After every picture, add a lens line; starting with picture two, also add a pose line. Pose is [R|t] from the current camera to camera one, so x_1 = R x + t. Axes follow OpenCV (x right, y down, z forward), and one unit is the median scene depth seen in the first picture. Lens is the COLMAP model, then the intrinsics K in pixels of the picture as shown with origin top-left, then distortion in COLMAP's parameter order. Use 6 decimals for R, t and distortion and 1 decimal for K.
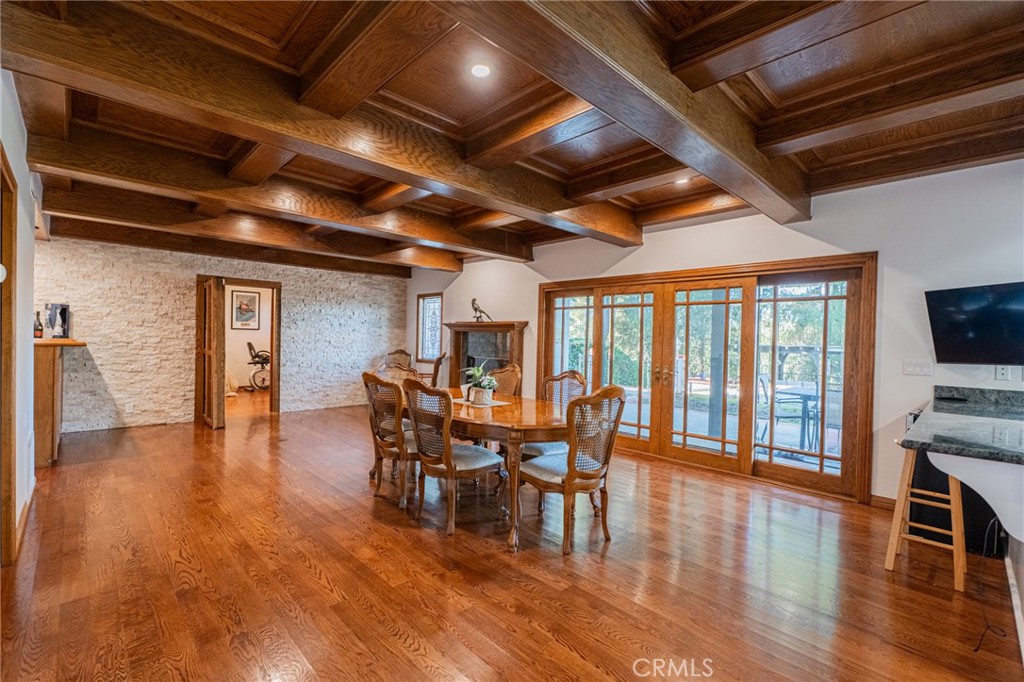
lens RADIAL K [[452.6, 0, 504.7], [0, 452.6, 342.2], [0, 0, 1]] dist [-0.002360, -0.000240]
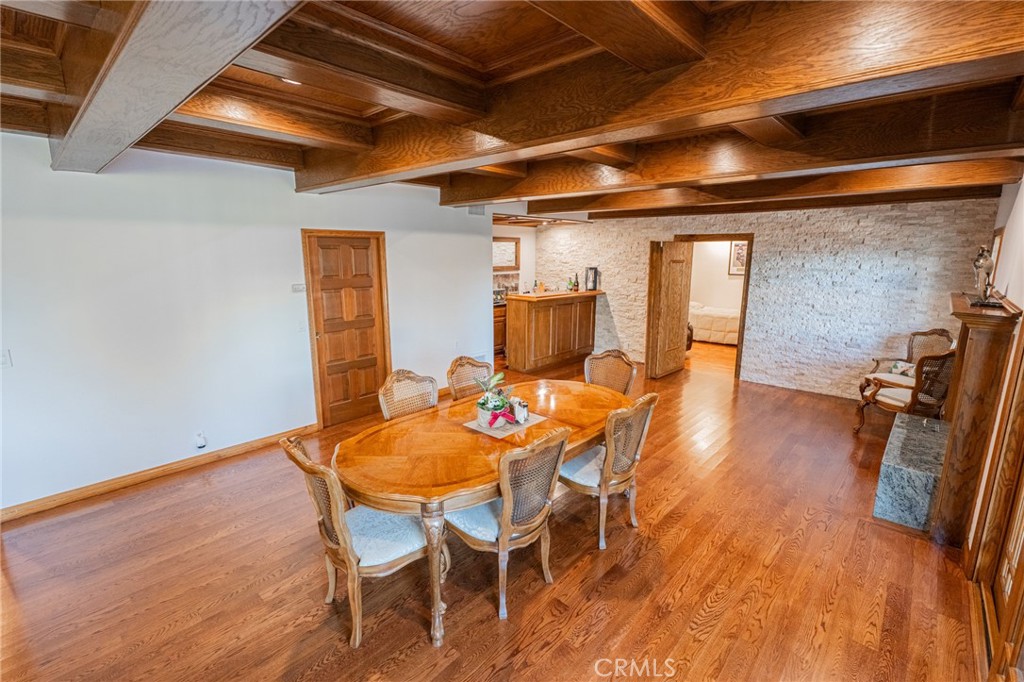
lens RADIAL K [[452.6, 0, 505.0], [0, 452.6, 340.0], [0, 0, 1]] dist [-0.002360, -0.000240]
pose [[0.061102, 0.166561, -0.984136, 0.355450], [-0.011310, 0.986031, 0.166180, -0.068754], [0.998067, 0.000976, 0.062132, 0.469186]]
